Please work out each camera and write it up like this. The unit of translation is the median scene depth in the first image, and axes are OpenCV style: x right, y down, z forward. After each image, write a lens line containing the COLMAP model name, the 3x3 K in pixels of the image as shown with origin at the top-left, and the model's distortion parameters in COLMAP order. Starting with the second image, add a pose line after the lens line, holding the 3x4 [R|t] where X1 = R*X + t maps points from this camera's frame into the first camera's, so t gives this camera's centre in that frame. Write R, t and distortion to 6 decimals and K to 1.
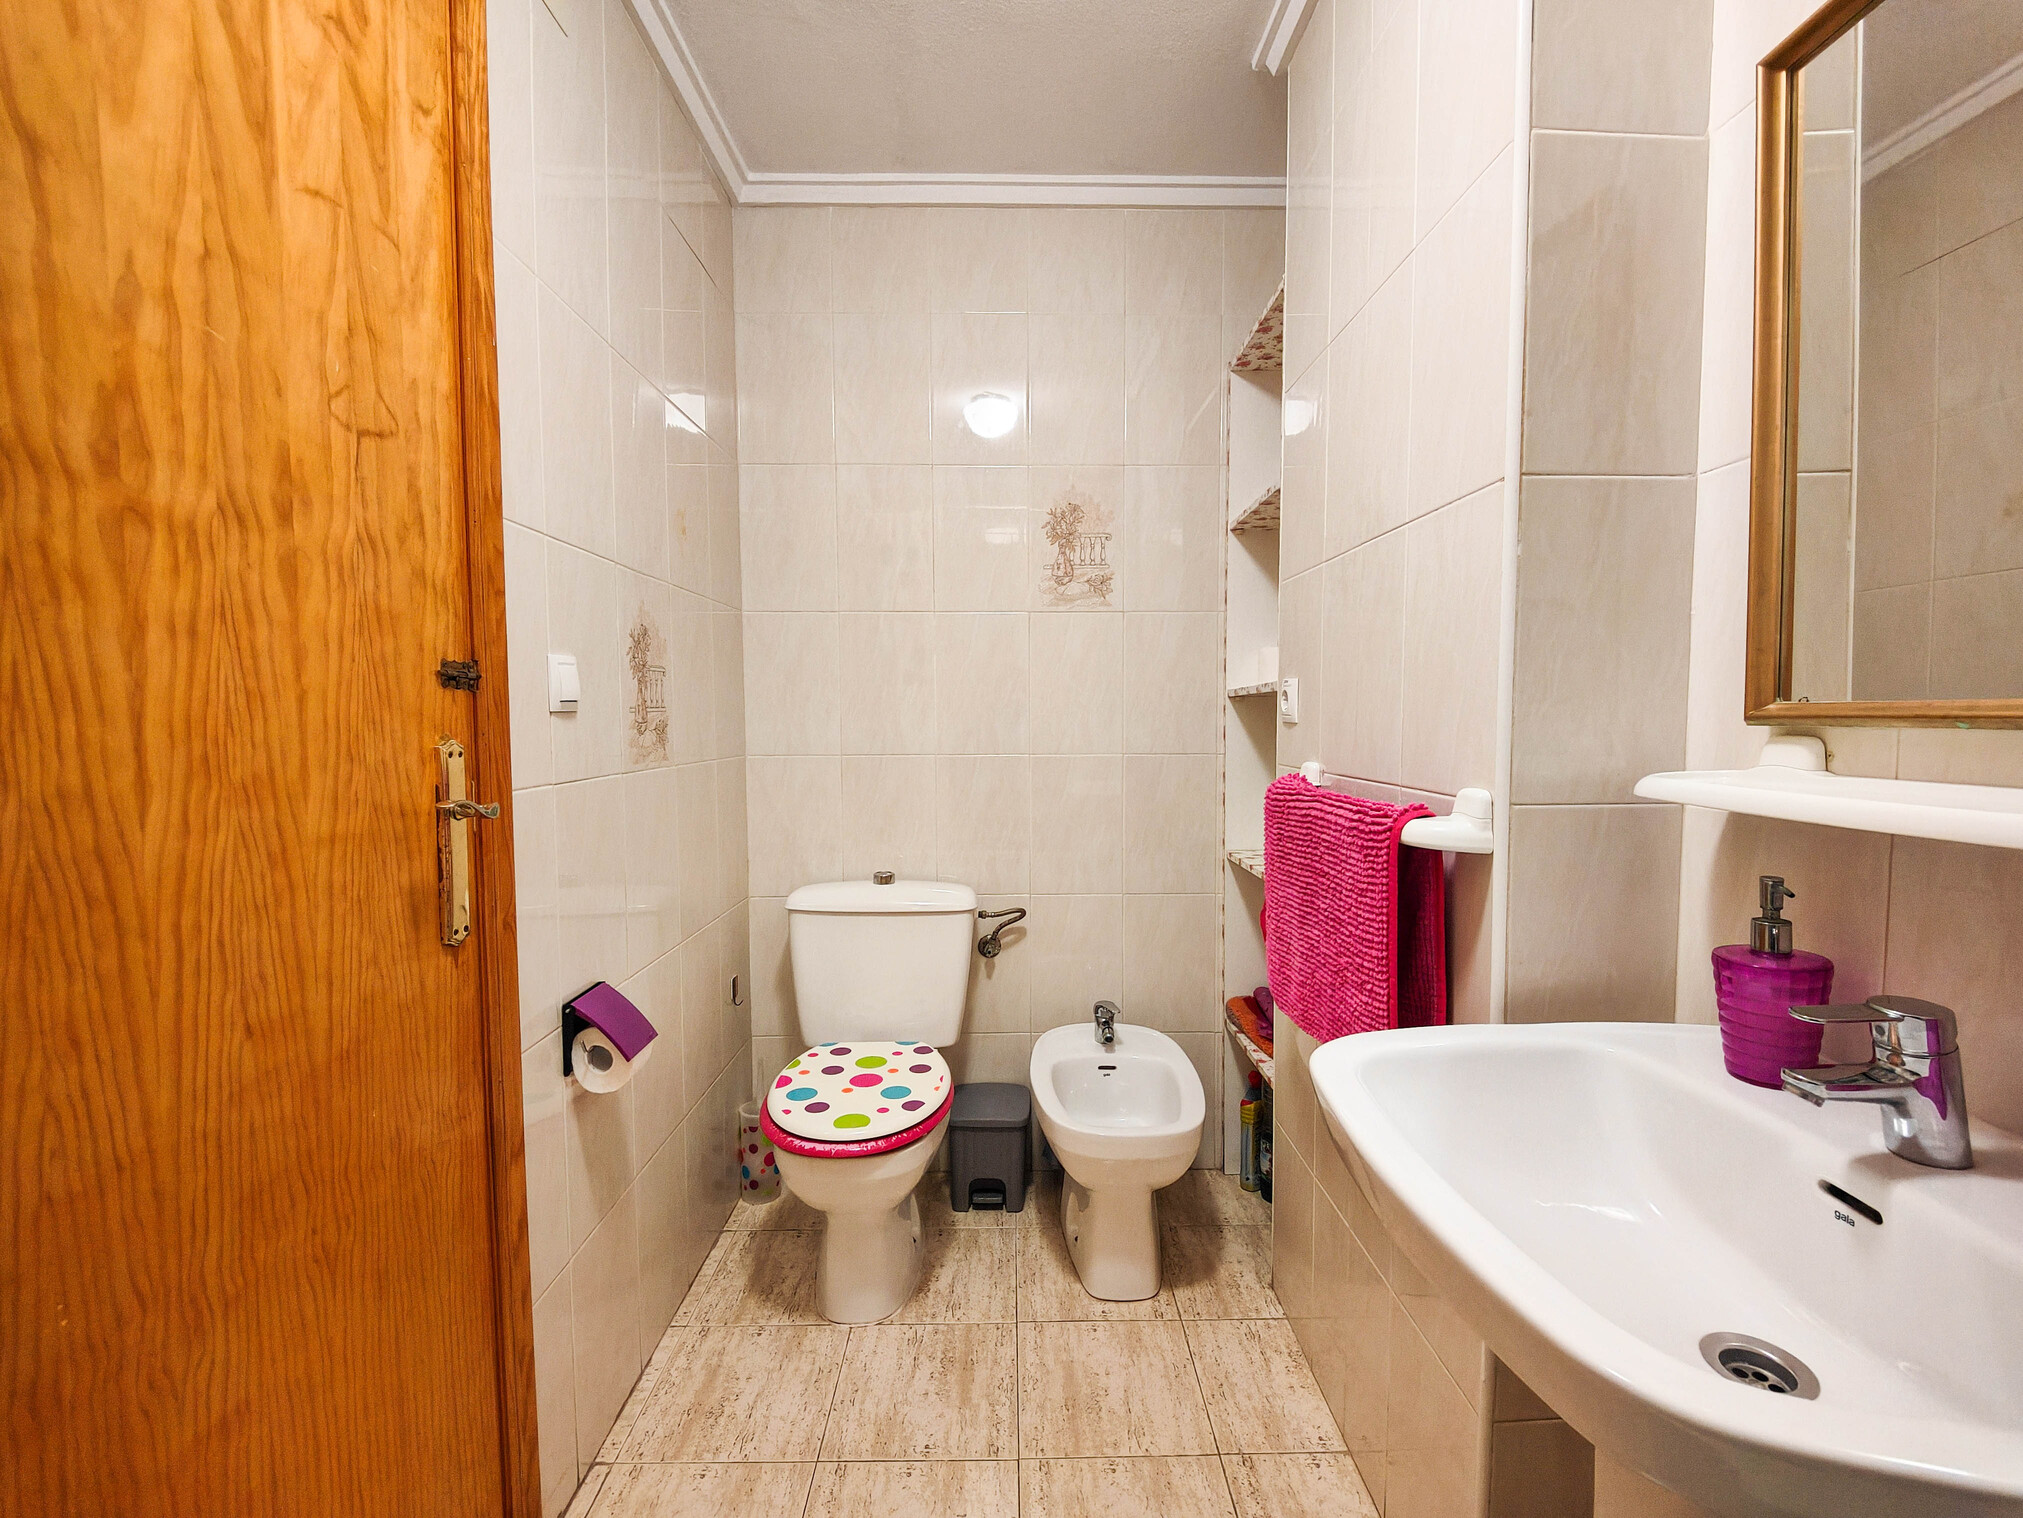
lens RADIAL K [[884.6, 0, 1009.4], [0, 884.6, 743.2], [0, 0, 1]] dist [0.013438, -0.009789]
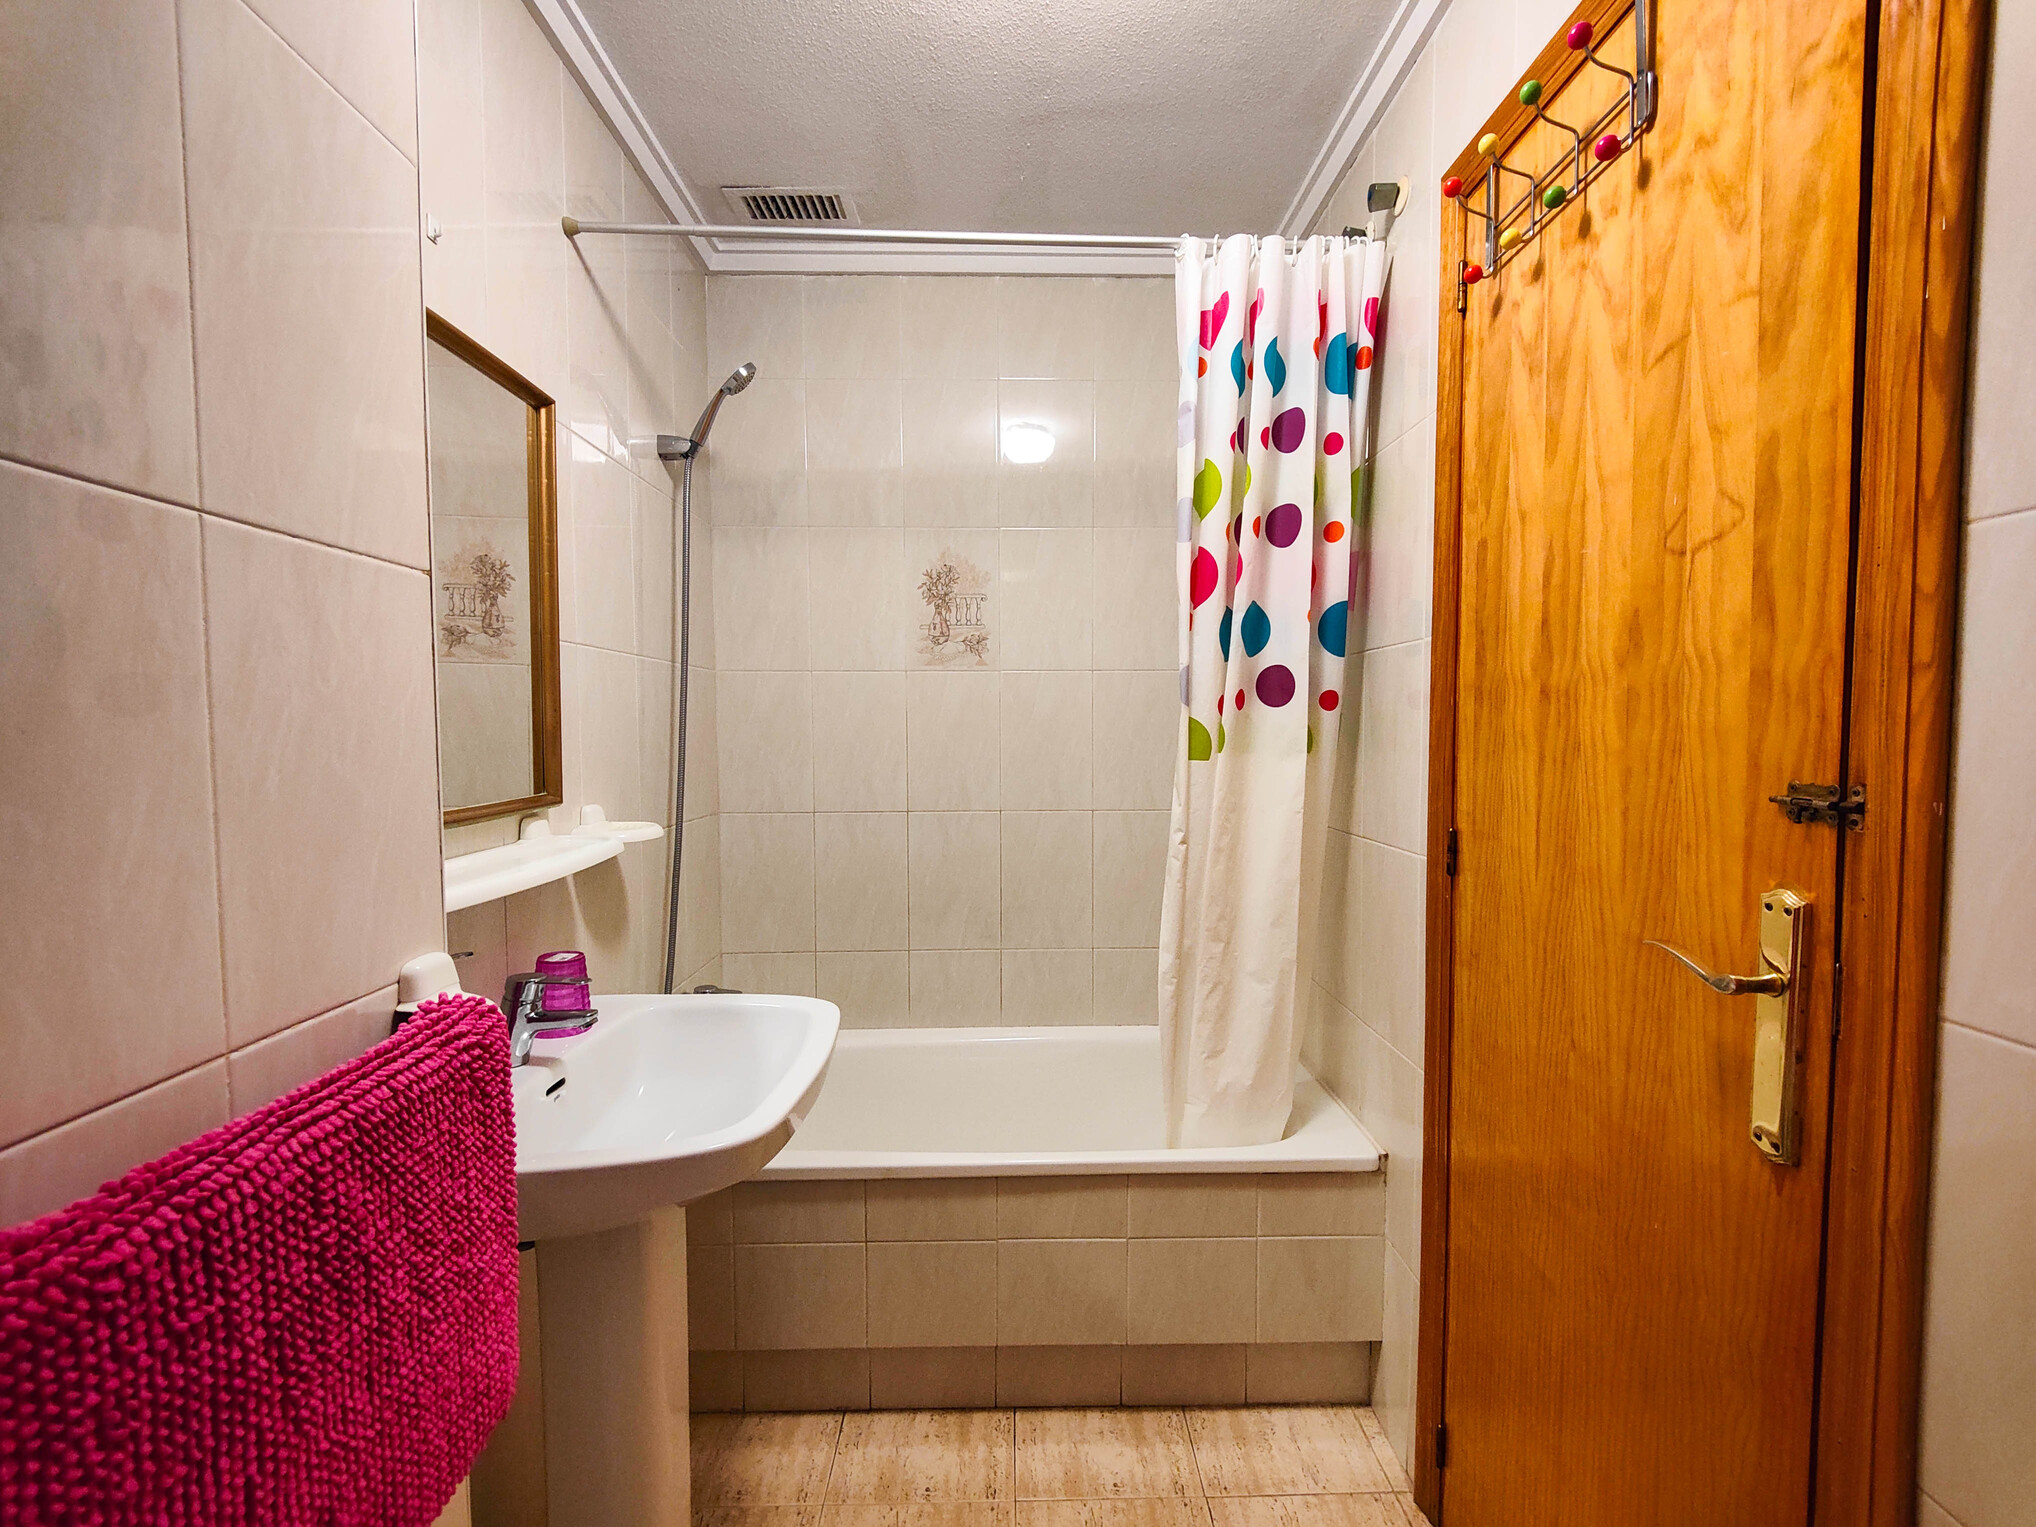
lens RADIAL K [[890.3, 0, 1019.9], [0, 890.3, 767.1], [0, 0, 1]] dist [0.013438, -0.009789]
pose [[-0.999778, 0.006476, -0.020049, 0.029552], [0.004681, 0.996082, 0.088314, -0.190340], [0.020542, 0.088201, -0.995891, 1.871838]]
